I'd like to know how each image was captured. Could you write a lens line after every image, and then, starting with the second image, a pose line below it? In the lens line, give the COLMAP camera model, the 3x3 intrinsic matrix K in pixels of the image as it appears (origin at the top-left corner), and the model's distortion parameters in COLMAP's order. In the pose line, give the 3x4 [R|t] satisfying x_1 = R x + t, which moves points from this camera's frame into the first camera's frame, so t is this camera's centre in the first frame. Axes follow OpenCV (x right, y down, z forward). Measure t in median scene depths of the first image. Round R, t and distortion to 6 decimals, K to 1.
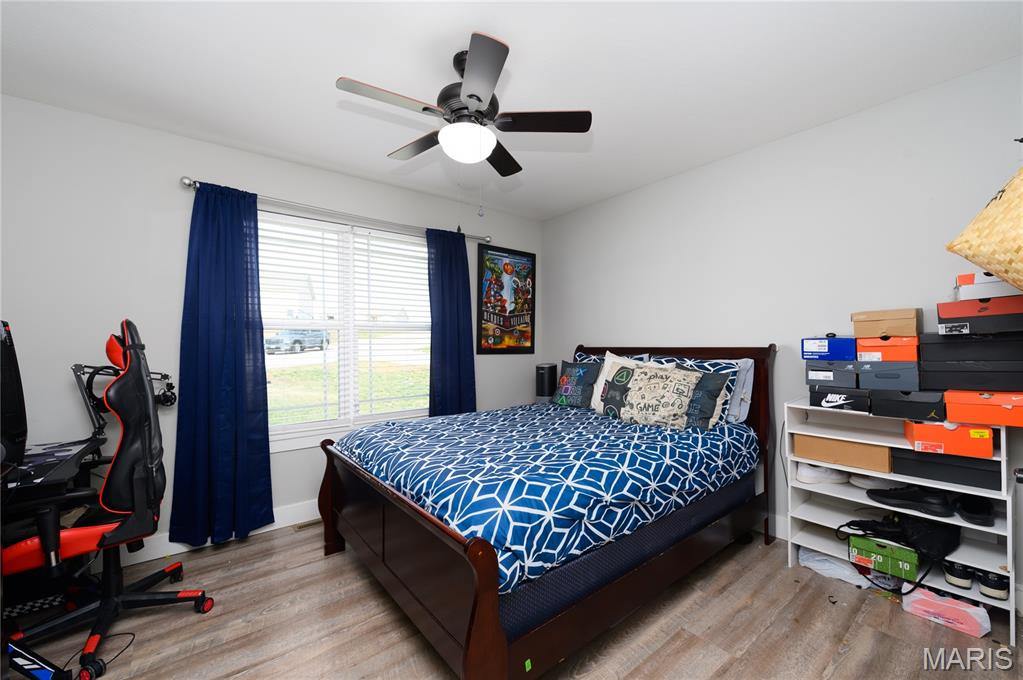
lens RADIAL K [[411.8, 0, 511.4], [0, 411.8, 341.1], [0, 0, 1]] dist [-0.000034, -0.000009]
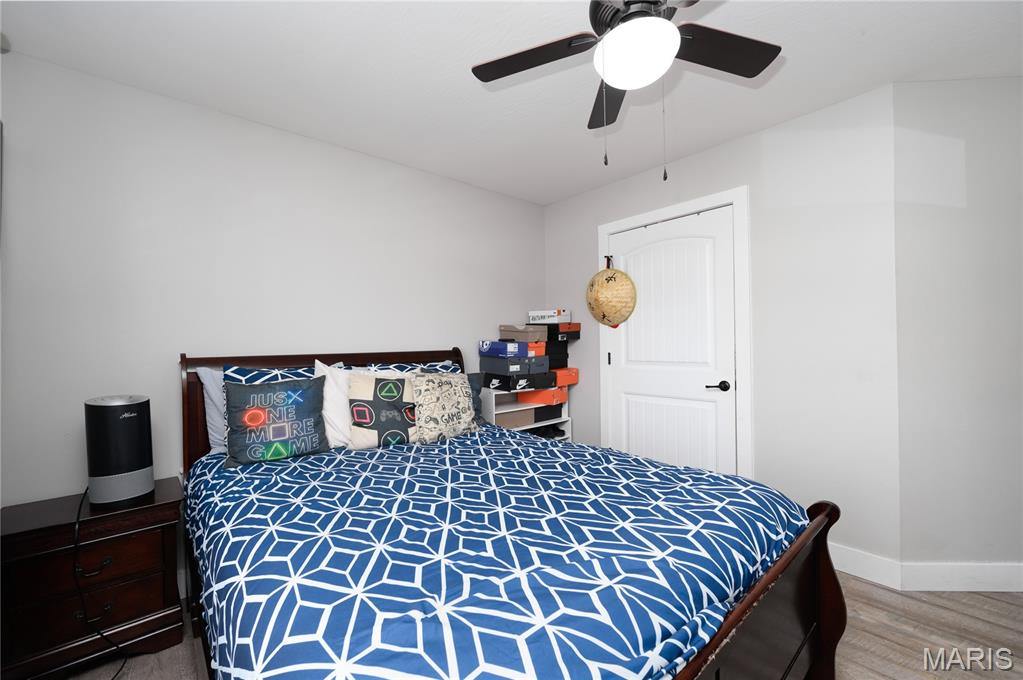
lens RADIAL K [[411.8, 0, 511.8], [0, 411.8, 343.2], [0, 0, 1]] dist [-0.000034, -0.000009]
pose [[-0.049588, 0.011706, 0.998701, -0.663089], [0.014409, 0.999836, -0.011004, 0.012589], [-0.998666, 0.013845, -0.049748, 1.051757]]
